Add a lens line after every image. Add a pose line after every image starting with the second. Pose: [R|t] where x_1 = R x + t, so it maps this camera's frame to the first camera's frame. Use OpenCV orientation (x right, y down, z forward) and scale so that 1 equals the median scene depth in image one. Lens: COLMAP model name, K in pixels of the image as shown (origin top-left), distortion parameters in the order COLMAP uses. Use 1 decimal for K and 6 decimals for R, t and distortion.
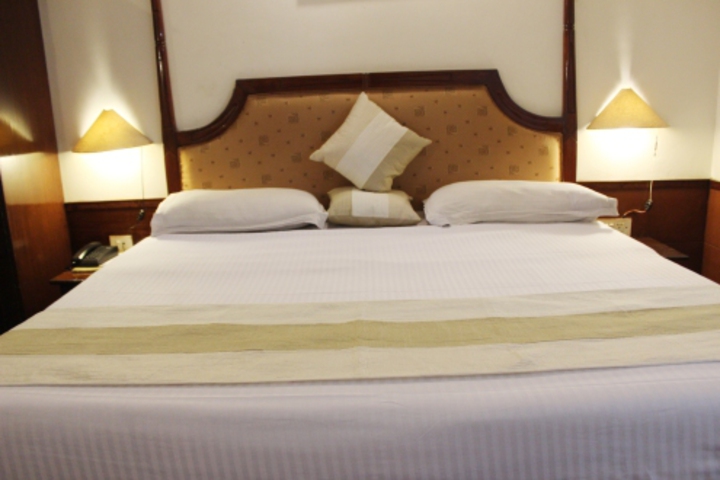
lens RADIAL K [[582.6, 0, 360.0], [0, 582.6, 240.0], [0, 0, 1]] dist [-0.106017, 0.005137]
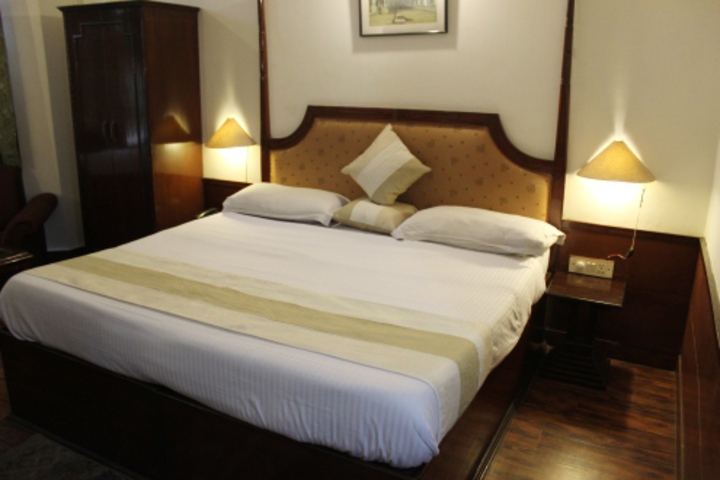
lens RADIAL K [[582.6, 0, 360.0], [0, 582.6, 240.0], [0, 0, 1]] dist [-0.106017, 0.005137]
pose [[0.887824, 0.173306, -0.426301, 0.535346], [-0.151483, 0.984809, 0.084875, -0.103062], [0.434535, -0.010776, 0.900591, -0.176659]]
